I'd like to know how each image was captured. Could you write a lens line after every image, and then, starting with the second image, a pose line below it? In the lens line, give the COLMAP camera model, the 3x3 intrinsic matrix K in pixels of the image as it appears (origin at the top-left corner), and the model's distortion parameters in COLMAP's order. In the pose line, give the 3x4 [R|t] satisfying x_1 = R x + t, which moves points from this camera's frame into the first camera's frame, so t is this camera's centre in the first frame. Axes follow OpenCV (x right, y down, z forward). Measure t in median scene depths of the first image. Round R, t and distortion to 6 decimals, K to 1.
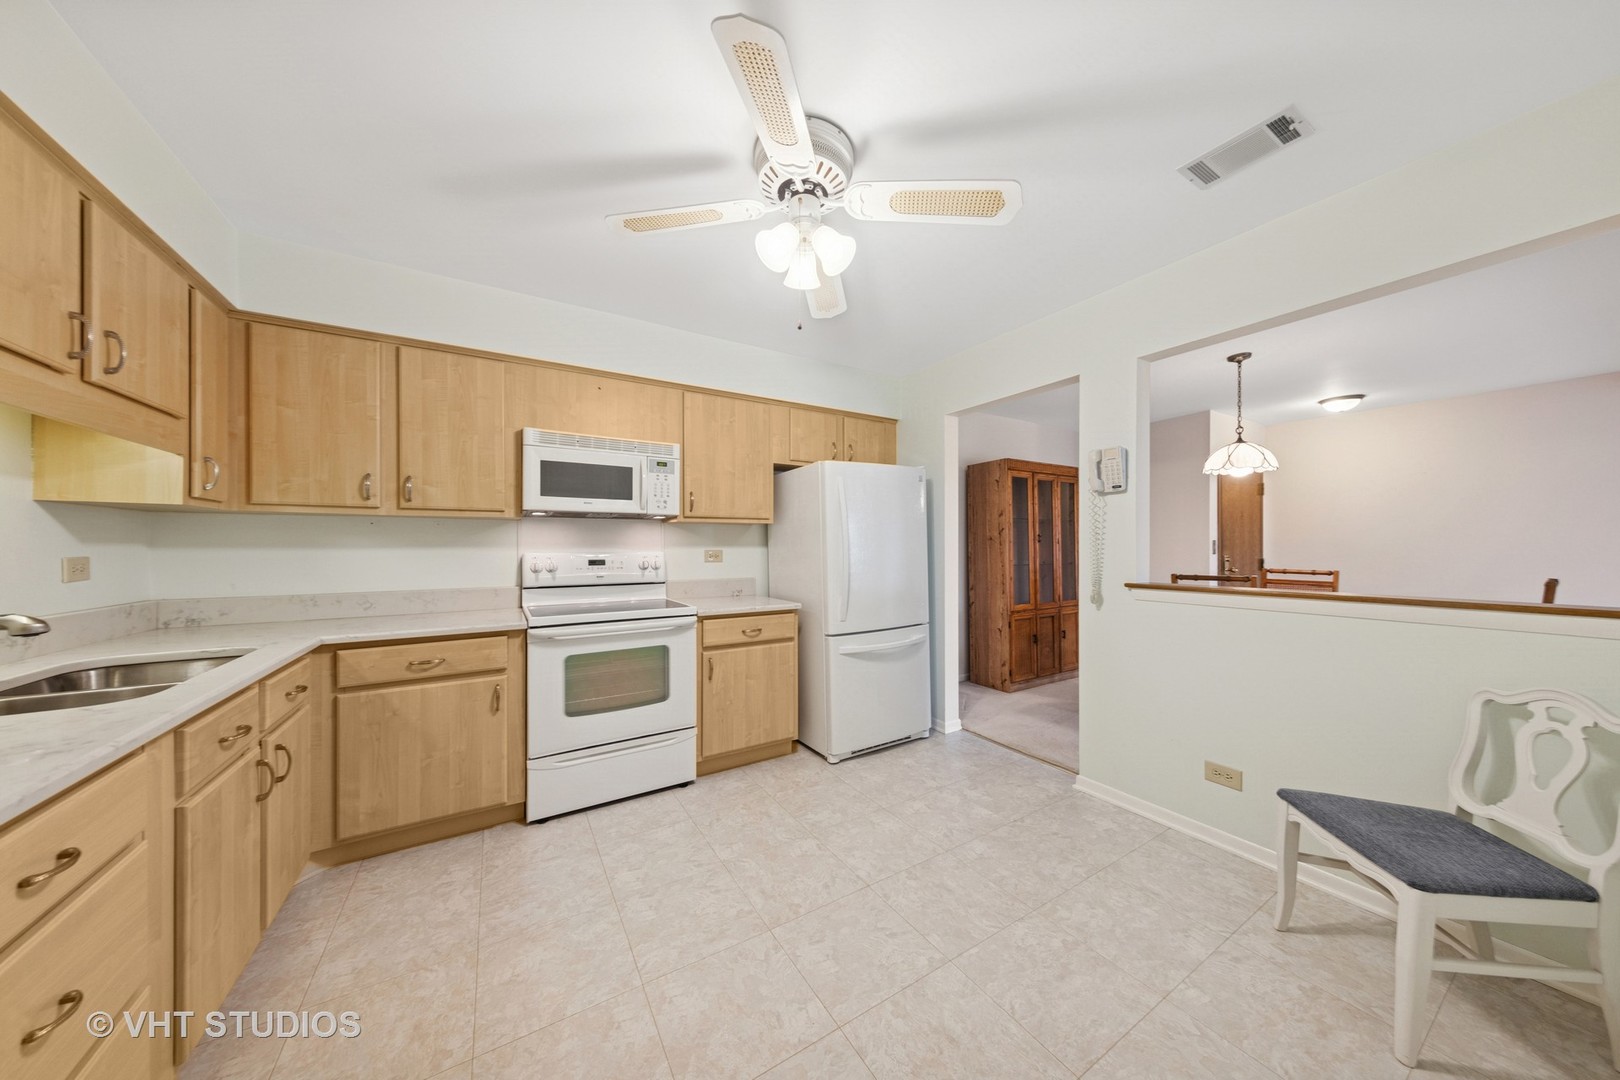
lens RADIAL K [[522.3, 0, 805.5], [0, 522.3, 542.0], [0, 0, 1]] dist [0.001671, 0.000059]
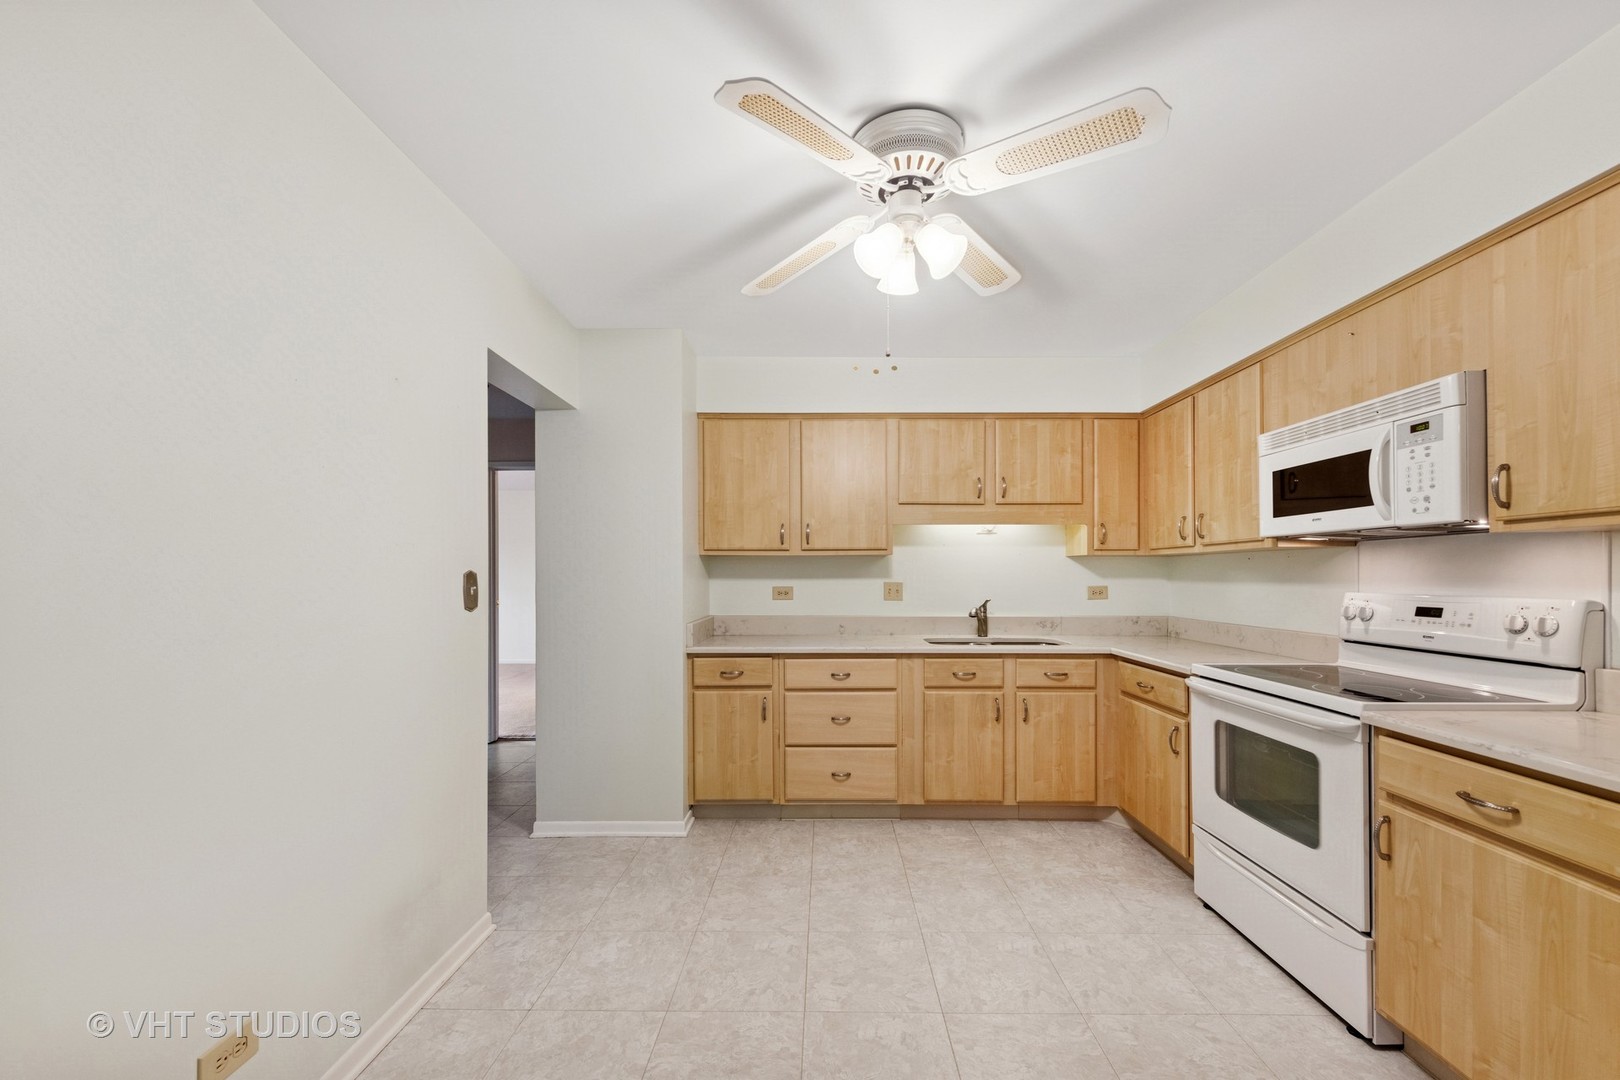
lens RADIAL K [[580.9, 0, 815.2], [0, 580.9, 575.0], [0, 0, 1]] dist [-0.000281, 0.000000]
pose [[-0.511795, -0.000339, -0.859108, 0.563782], [0.005976, 0.999974, -0.003955, -0.003792], [0.859087, -0.007158, -0.511780, 0.832361]]
